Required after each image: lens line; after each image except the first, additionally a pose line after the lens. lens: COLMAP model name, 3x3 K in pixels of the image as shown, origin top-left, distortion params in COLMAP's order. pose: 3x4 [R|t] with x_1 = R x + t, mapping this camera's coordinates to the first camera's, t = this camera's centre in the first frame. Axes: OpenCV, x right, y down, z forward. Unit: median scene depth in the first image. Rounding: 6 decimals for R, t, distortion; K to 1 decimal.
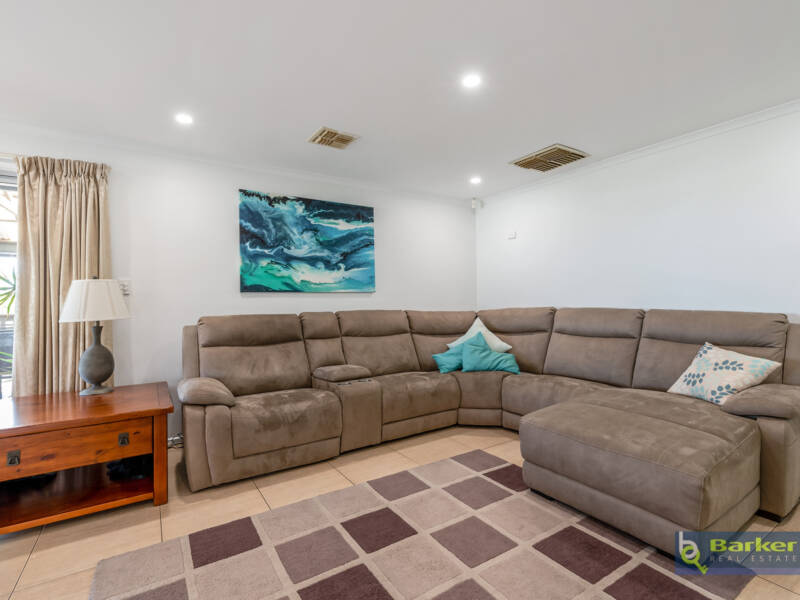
lens RADIAL K [[381.5, 0, 401.7], [0, 381.5, 294.9], [0, 0, 1]] dist [-0.009856, -0.000679]
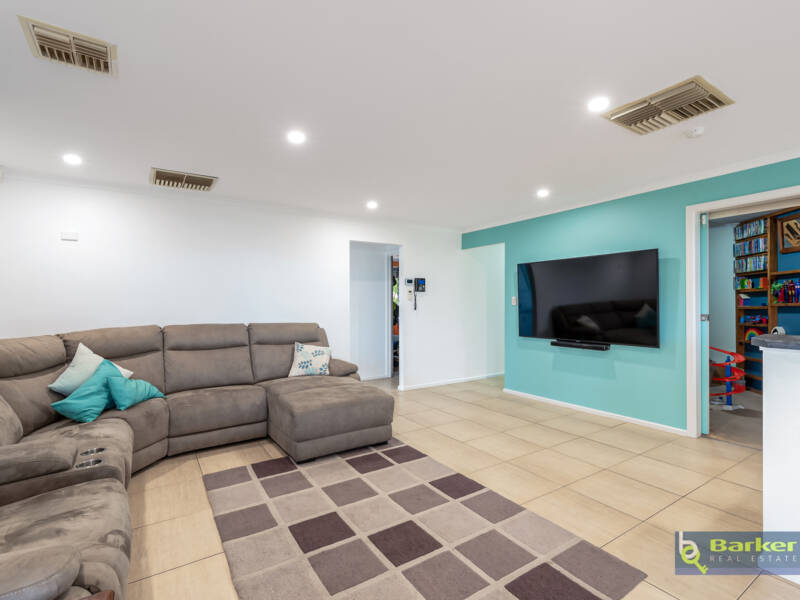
lens RADIAL K [[381.5, 0, 400.8], [0, 381.5, 302.9], [0, 0, 1]] dist [-0.009856, -0.000679]
pose [[-0.001254, 0.020771, 0.999783, -0.545316], [-0.009408, 0.999740, -0.020782, -0.008157], [-0.999955, -0.009432, -0.001058, 0.366146]]
